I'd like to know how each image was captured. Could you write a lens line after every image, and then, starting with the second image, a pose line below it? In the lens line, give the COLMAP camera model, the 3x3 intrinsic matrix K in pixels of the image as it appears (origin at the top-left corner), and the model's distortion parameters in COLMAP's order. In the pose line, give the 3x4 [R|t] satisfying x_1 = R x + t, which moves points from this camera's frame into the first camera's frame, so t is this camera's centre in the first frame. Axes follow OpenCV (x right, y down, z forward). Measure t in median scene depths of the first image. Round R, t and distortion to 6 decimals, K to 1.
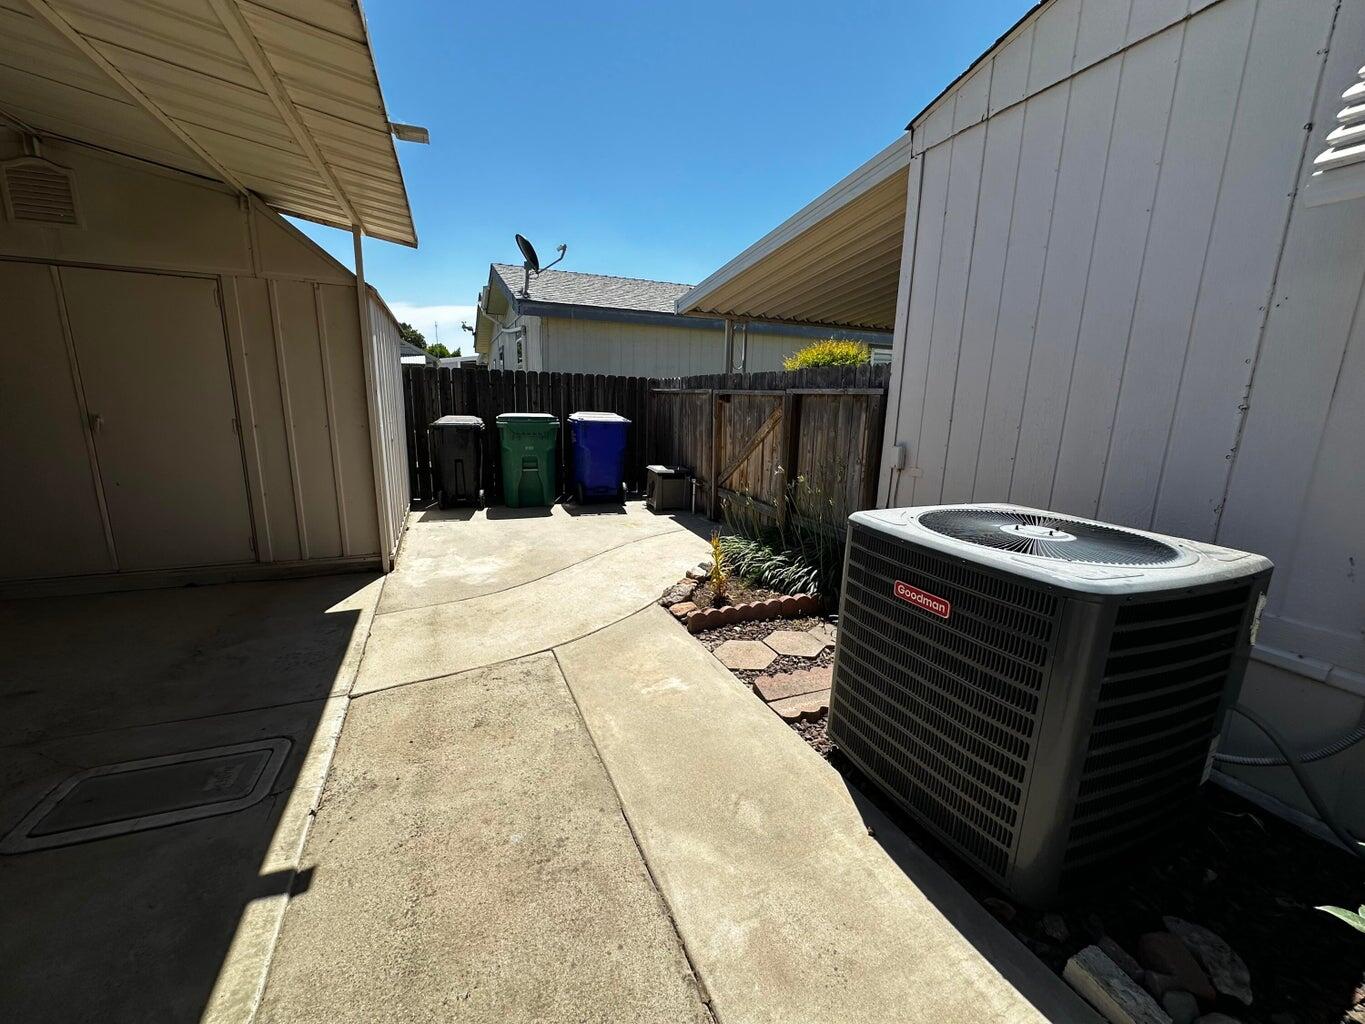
lens RADIAL K [[551.4, 0, 675.1], [0, 551.4, 517.5], [0, 0, 1]] dist [-0.002098, 0.000212]
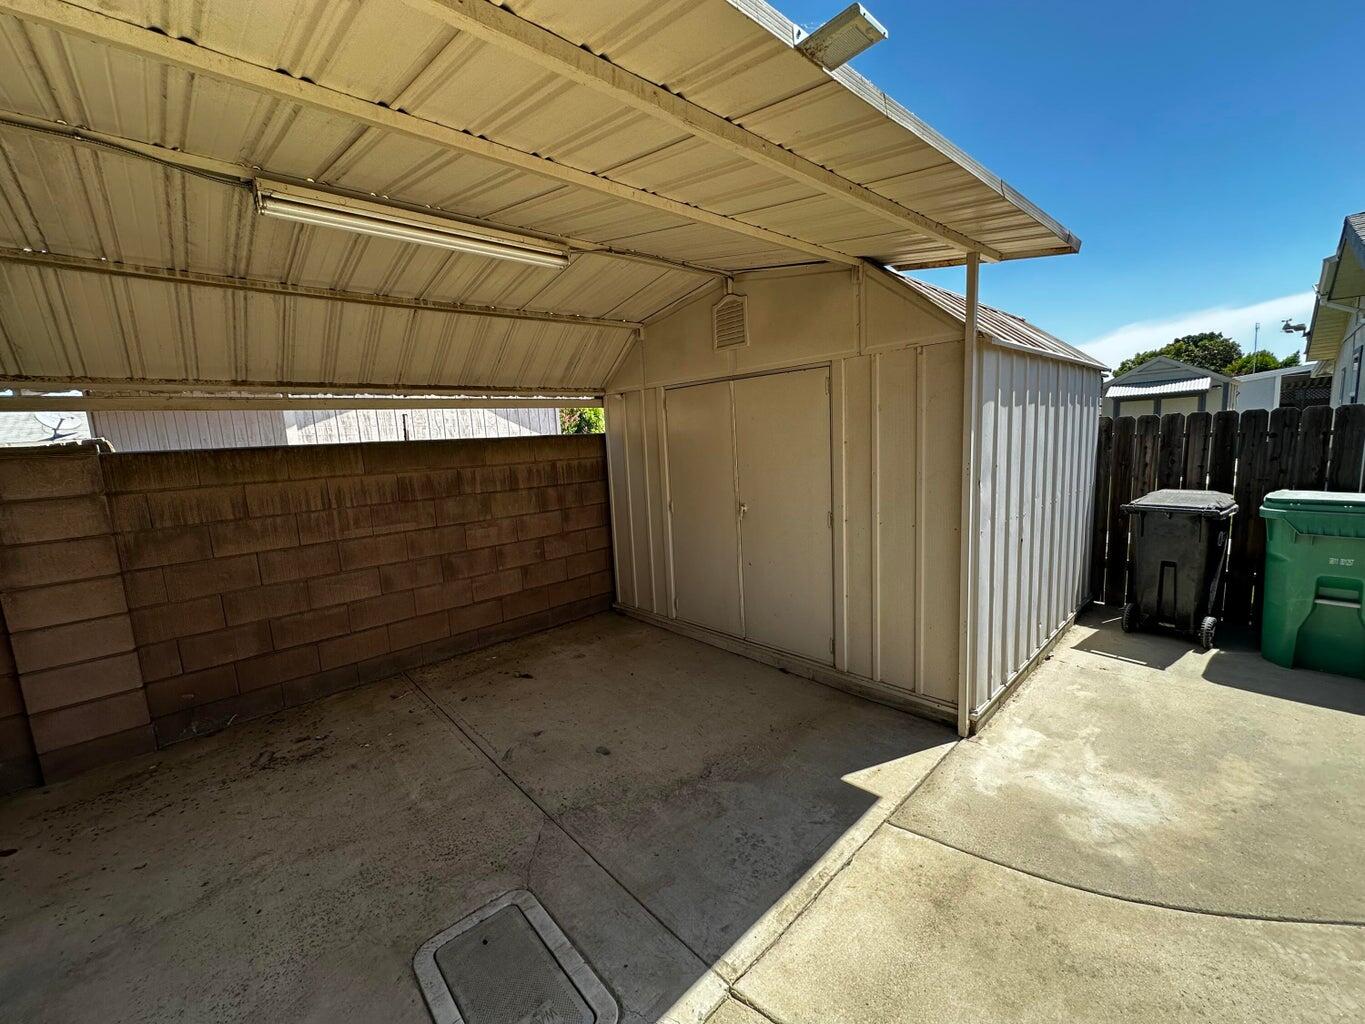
lens RADIAL K [[551.4, 0, 675.1], [0, 551.4, 517.5], [0, 0, 1]] dist [-0.002098, 0.000212]
pose [[0.358323, 0.083203, -0.929883, -0.030687], [-0.138755, 0.989705, 0.035088, -0.154609], [0.923229, 0.116453, 0.366178, 0.394039]]
